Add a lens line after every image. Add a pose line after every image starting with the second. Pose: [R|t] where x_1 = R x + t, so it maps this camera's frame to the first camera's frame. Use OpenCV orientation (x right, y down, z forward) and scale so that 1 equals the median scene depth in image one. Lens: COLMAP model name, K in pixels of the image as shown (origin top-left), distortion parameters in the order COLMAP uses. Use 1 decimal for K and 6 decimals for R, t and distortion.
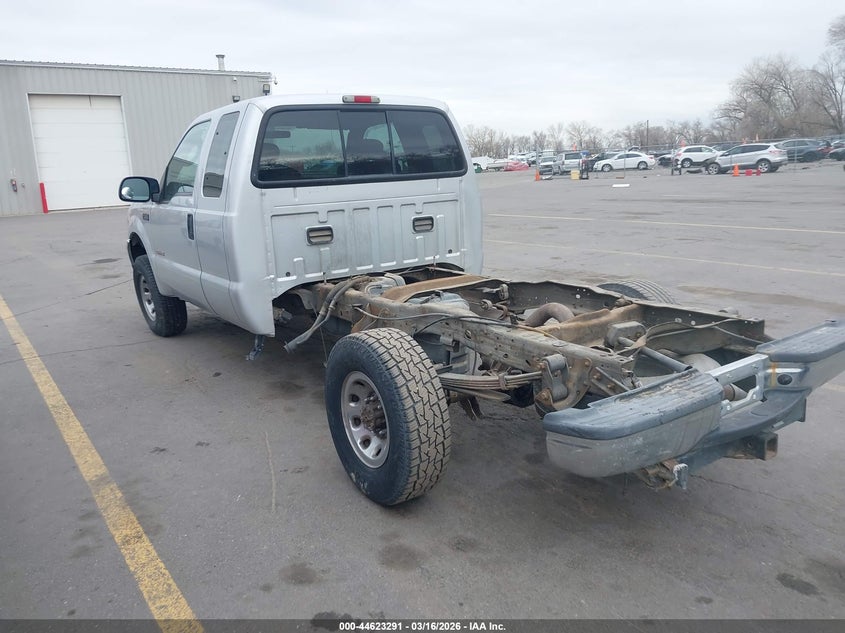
lens RADIAL K [[670.8, 0, 415.5], [0, 670.8, 316.6], [0, 0, 1]] dist [-0.069718, 0.069190]
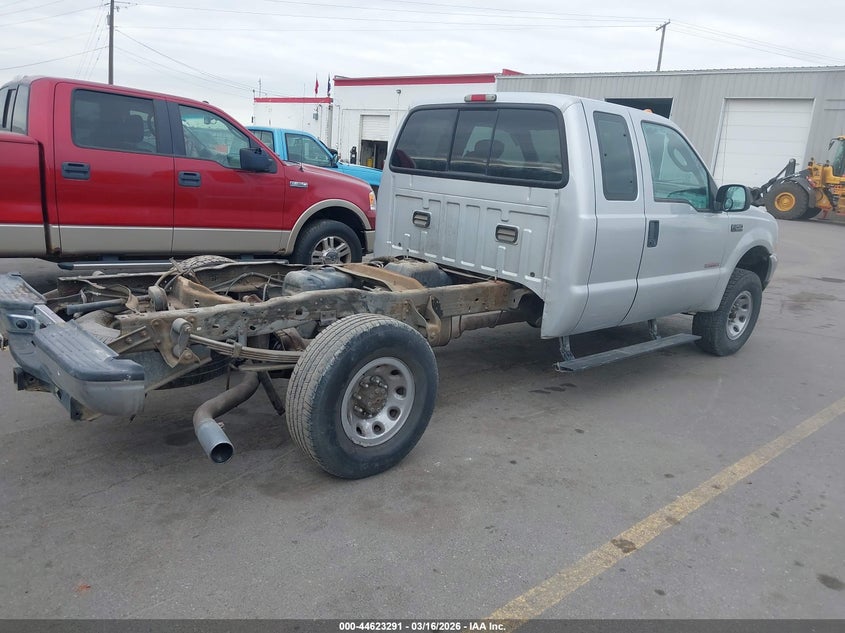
lens RADIAL K [[670.8, 0, 415.5], [0, 670.8, 316.6], [0, 0, 1]] dist [-0.069718, 0.069190]
pose [[0.098048, 0.282624, -0.954207, 0.894687], [-0.292586, 0.924637, 0.243802, -0.218698], [0.951199, 0.255283, 0.173350, 0.748871]]
